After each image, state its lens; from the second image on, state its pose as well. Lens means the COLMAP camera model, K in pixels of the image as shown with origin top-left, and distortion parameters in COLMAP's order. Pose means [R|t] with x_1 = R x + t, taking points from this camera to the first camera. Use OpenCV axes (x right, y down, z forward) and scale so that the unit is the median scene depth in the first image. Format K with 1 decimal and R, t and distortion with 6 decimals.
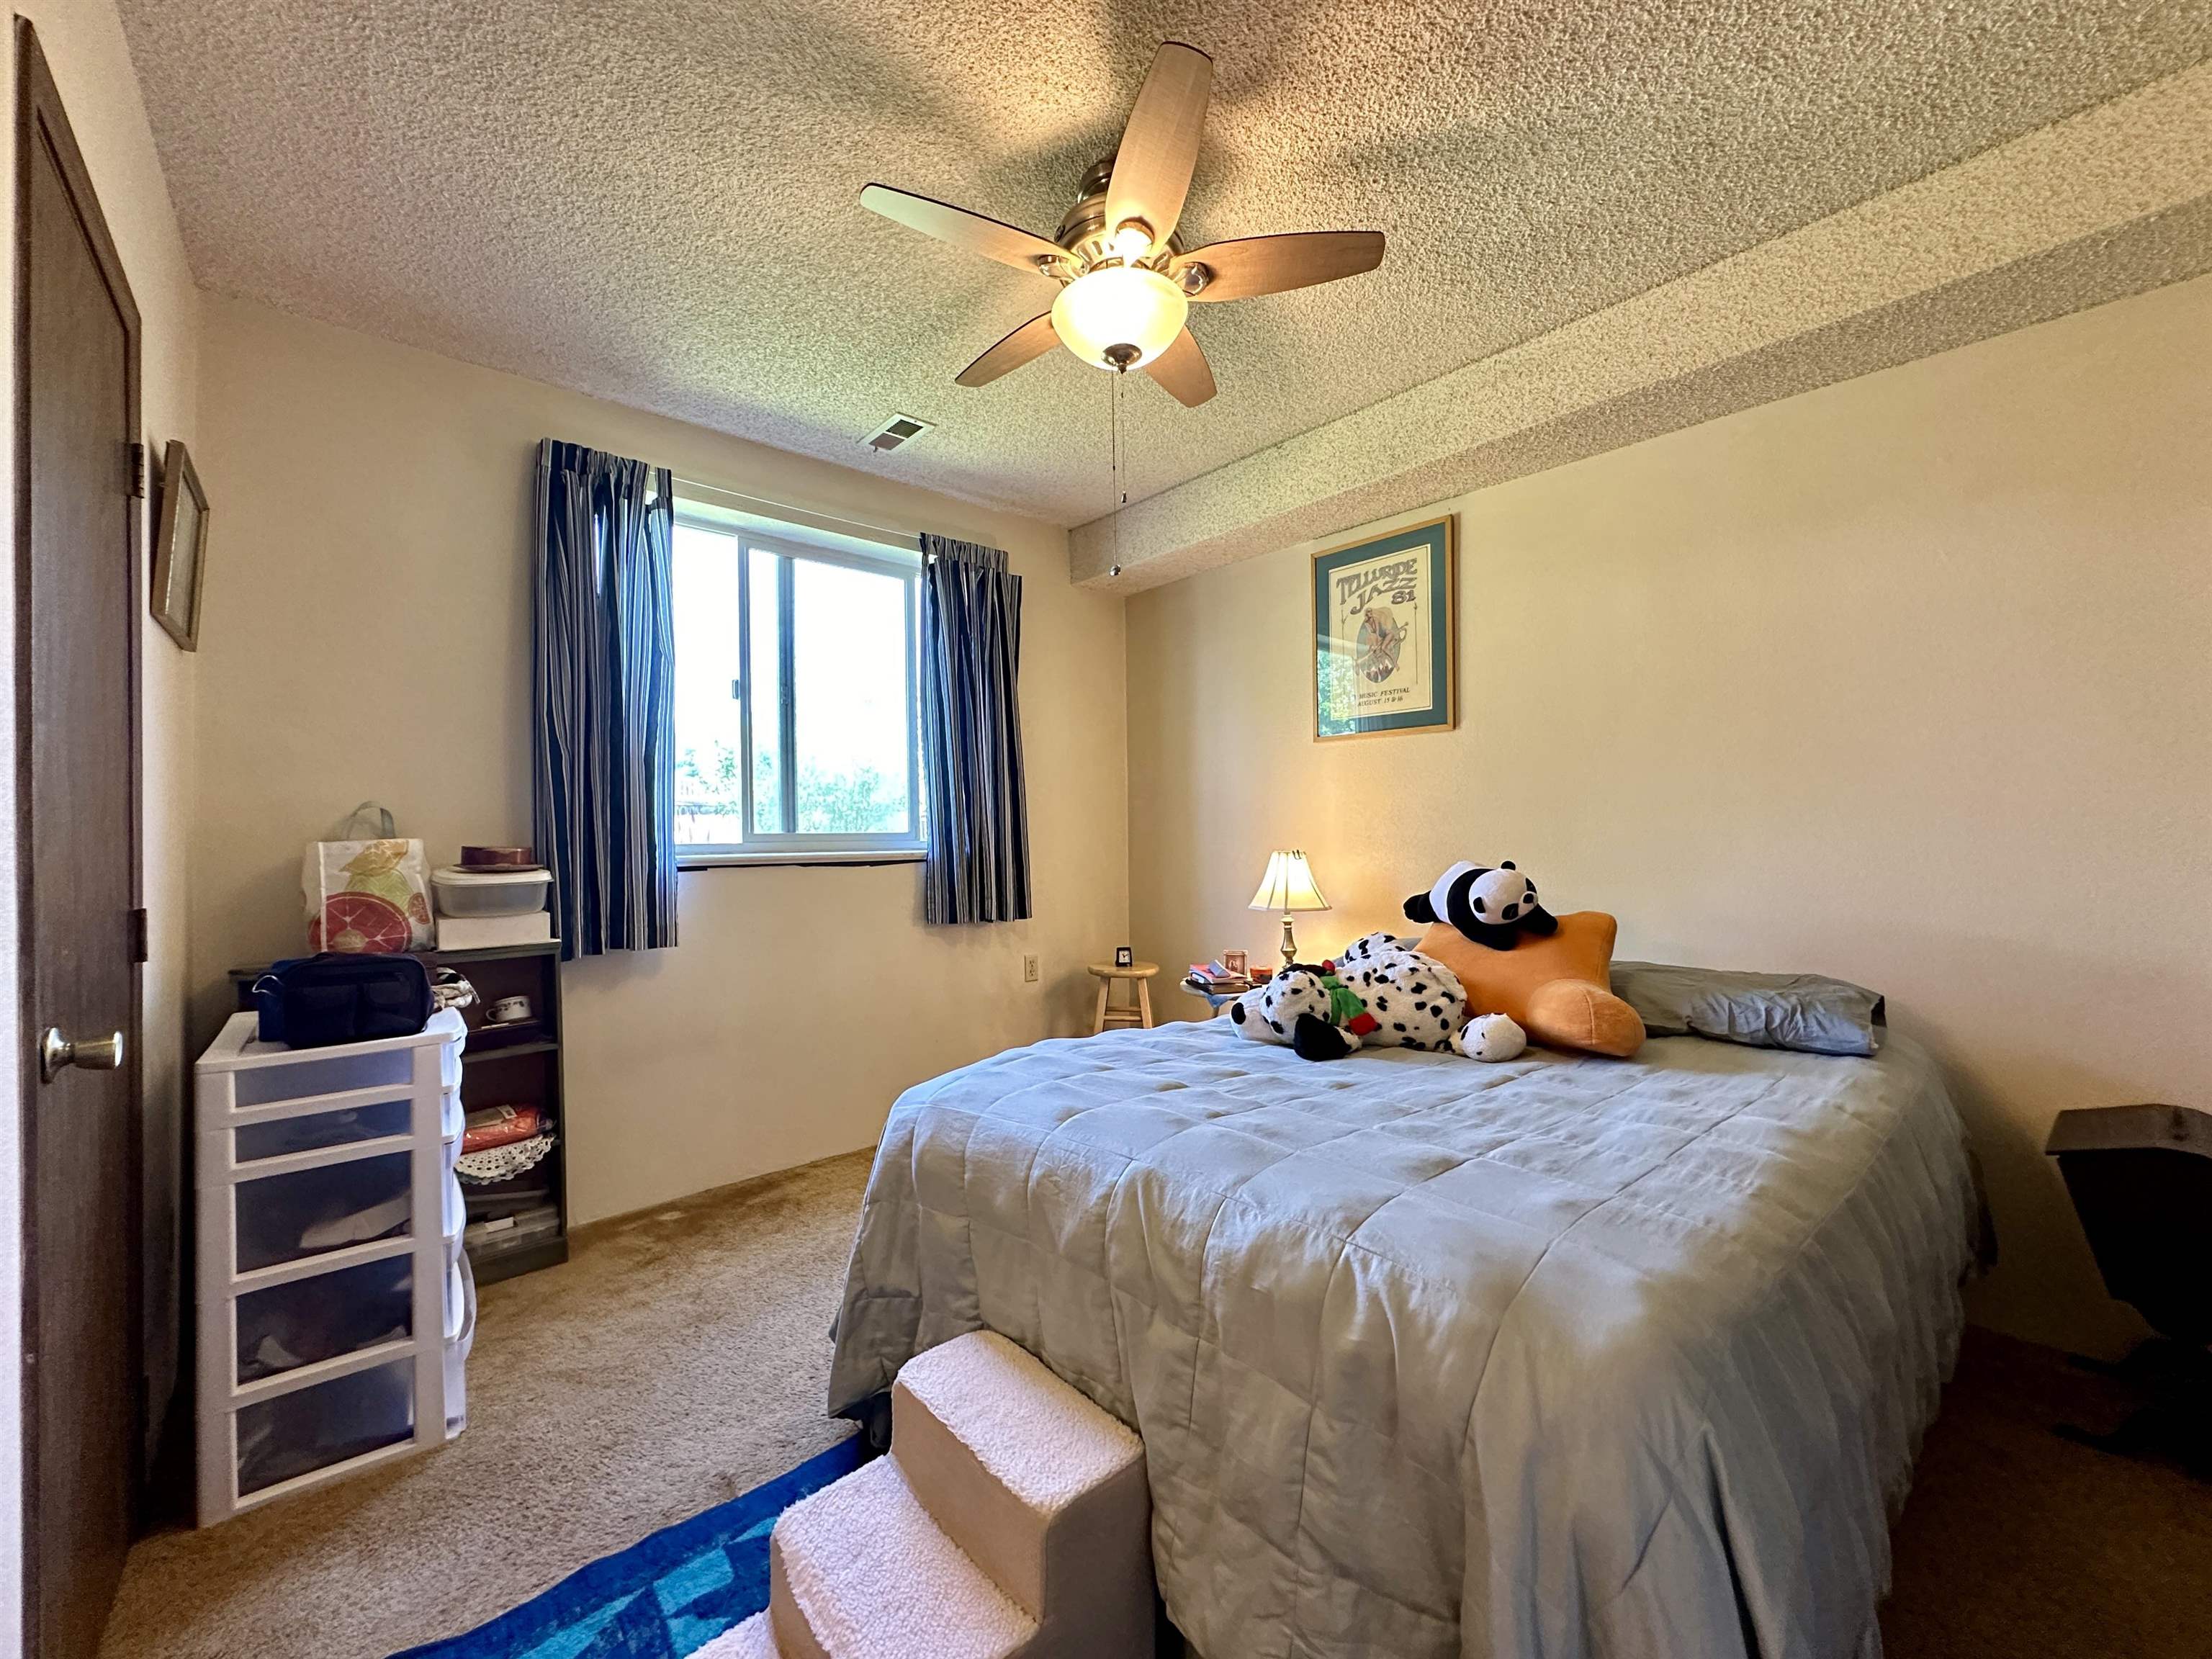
lens RADIAL K [[884.6, 0, 1097.3], [0, 884.6, 823.6], [0, 0, 1]] dist [-0.002588, 0.001063]
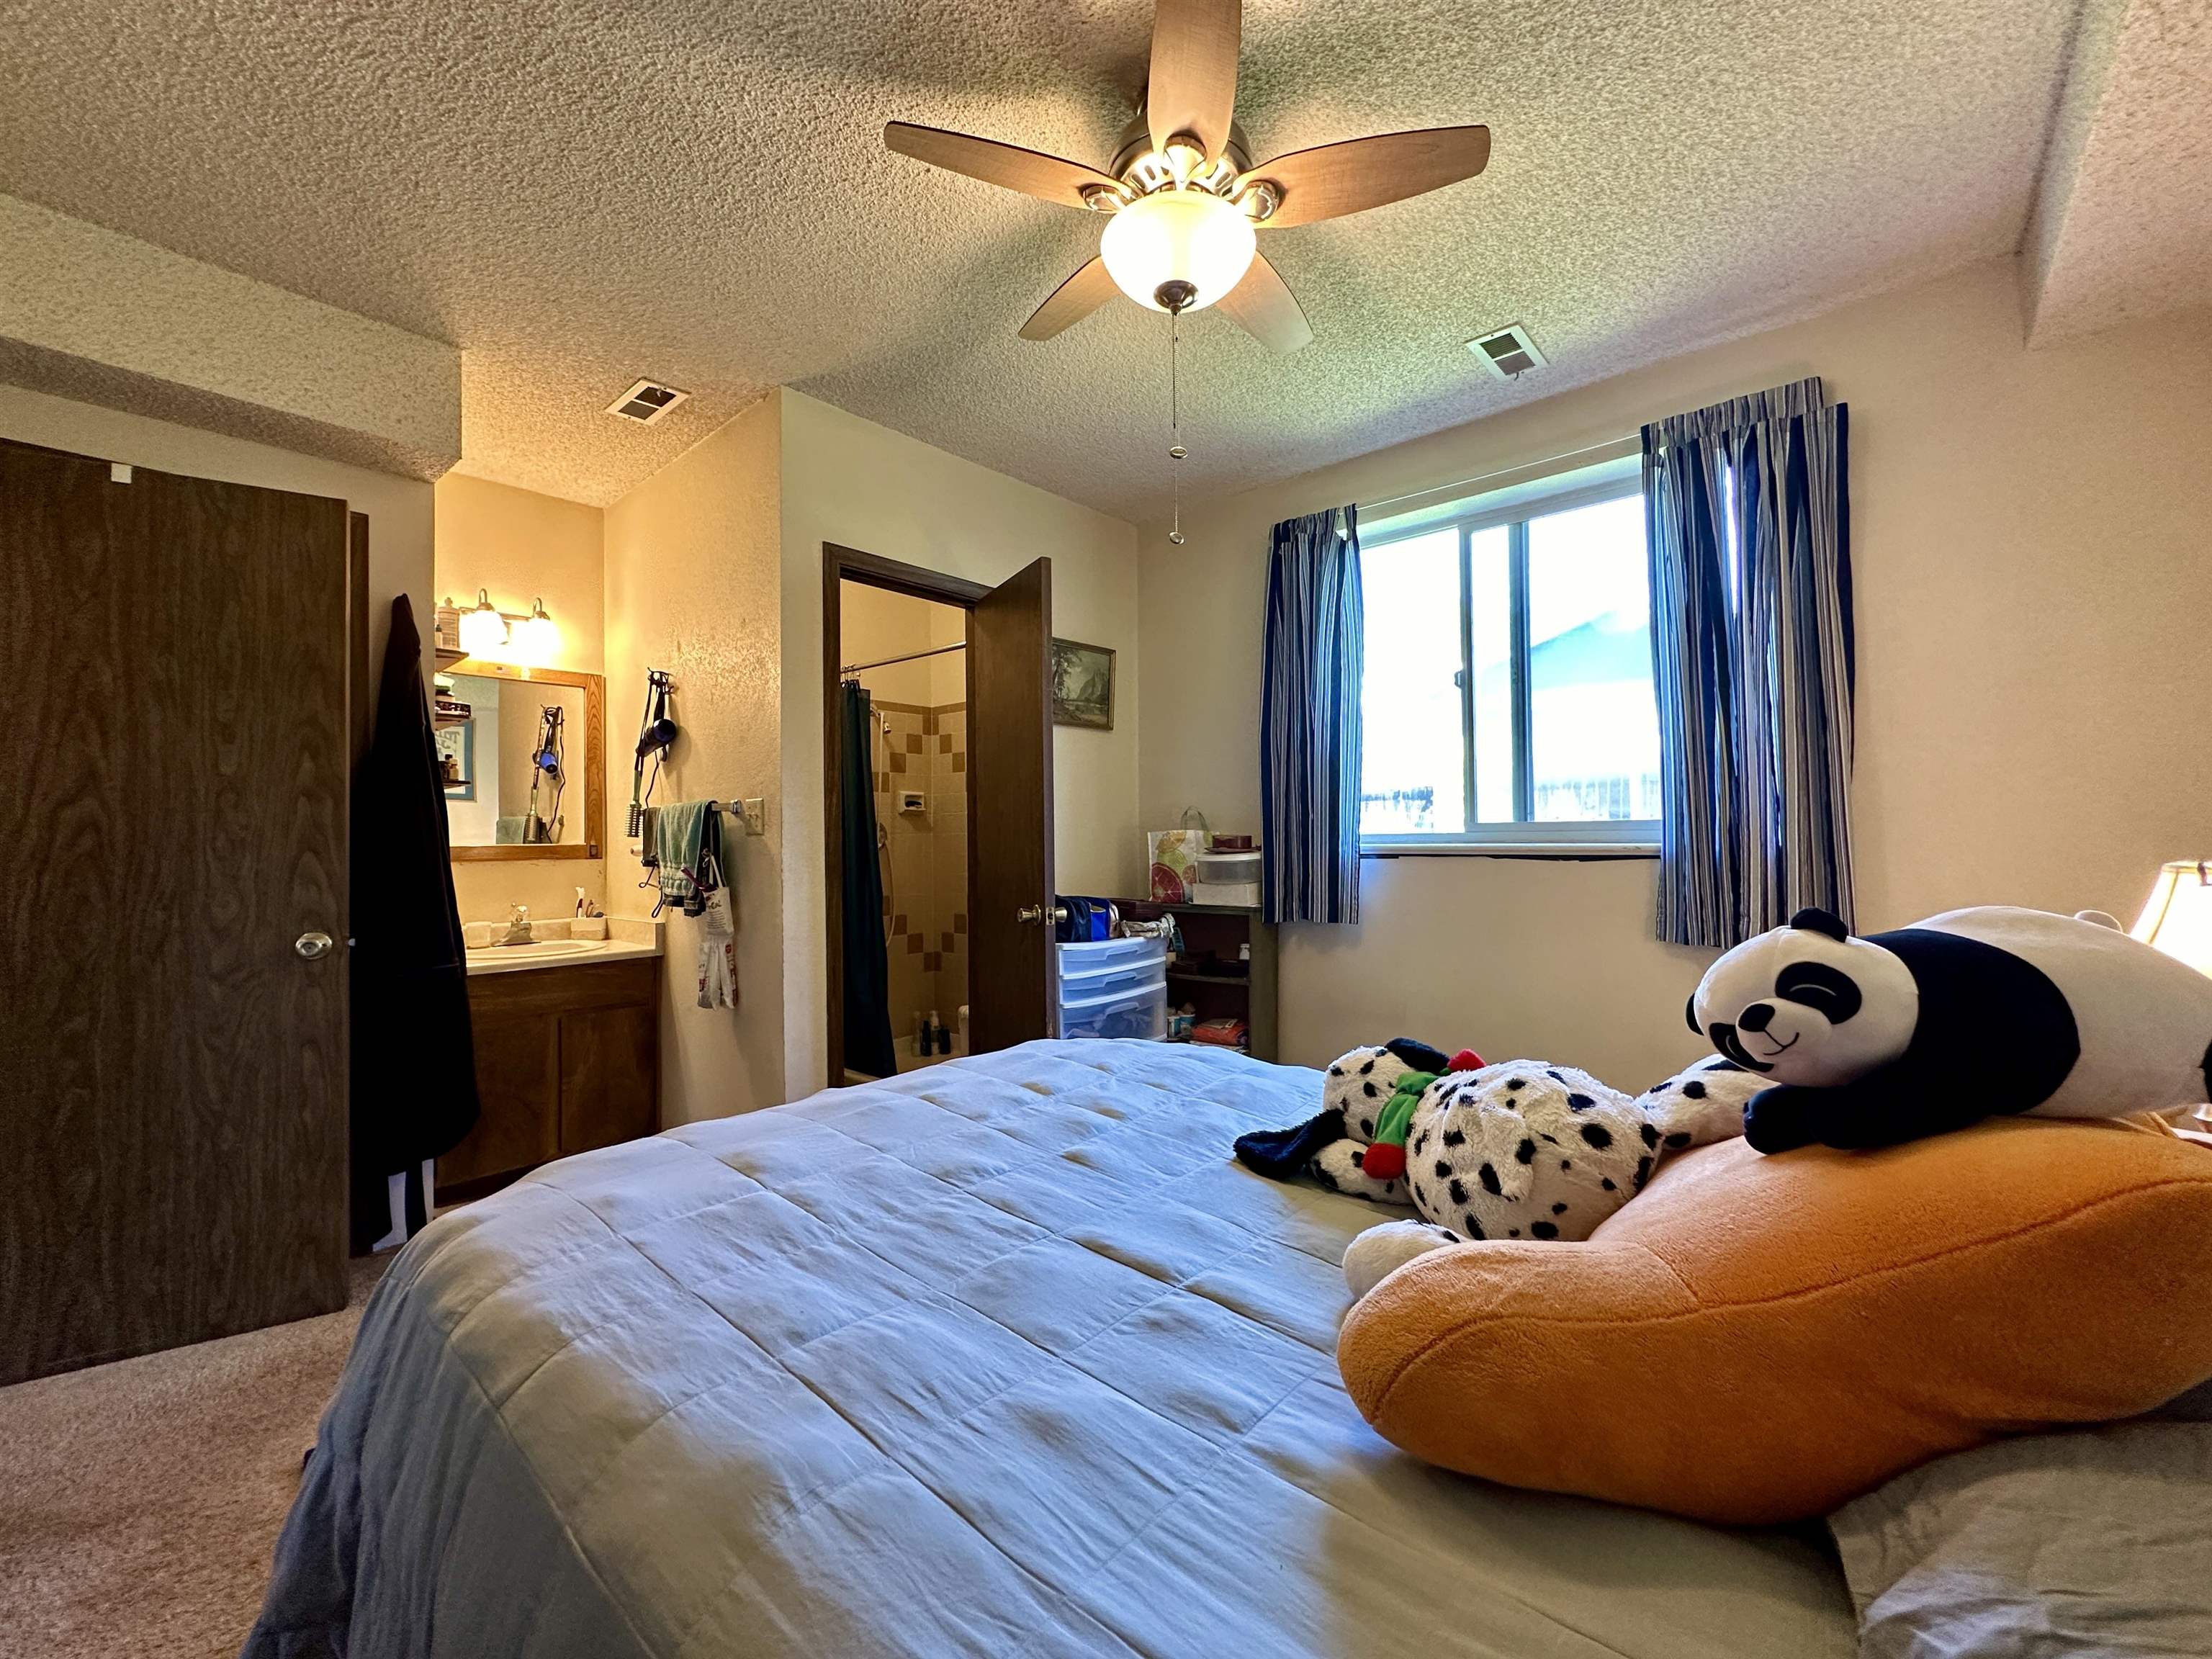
lens RADIAL K [[884.6, 0, 1115.3], [0, 884.6, 825.5], [0, 0, 1]] dist [-0.002588, 0.001063]
pose [[0.140142, -0.000020, -0.990131, 0.611174], [0.024163, 0.999702, 0.003400, 0.000953], [0.989837, -0.024401, 0.140101, 0.541553]]
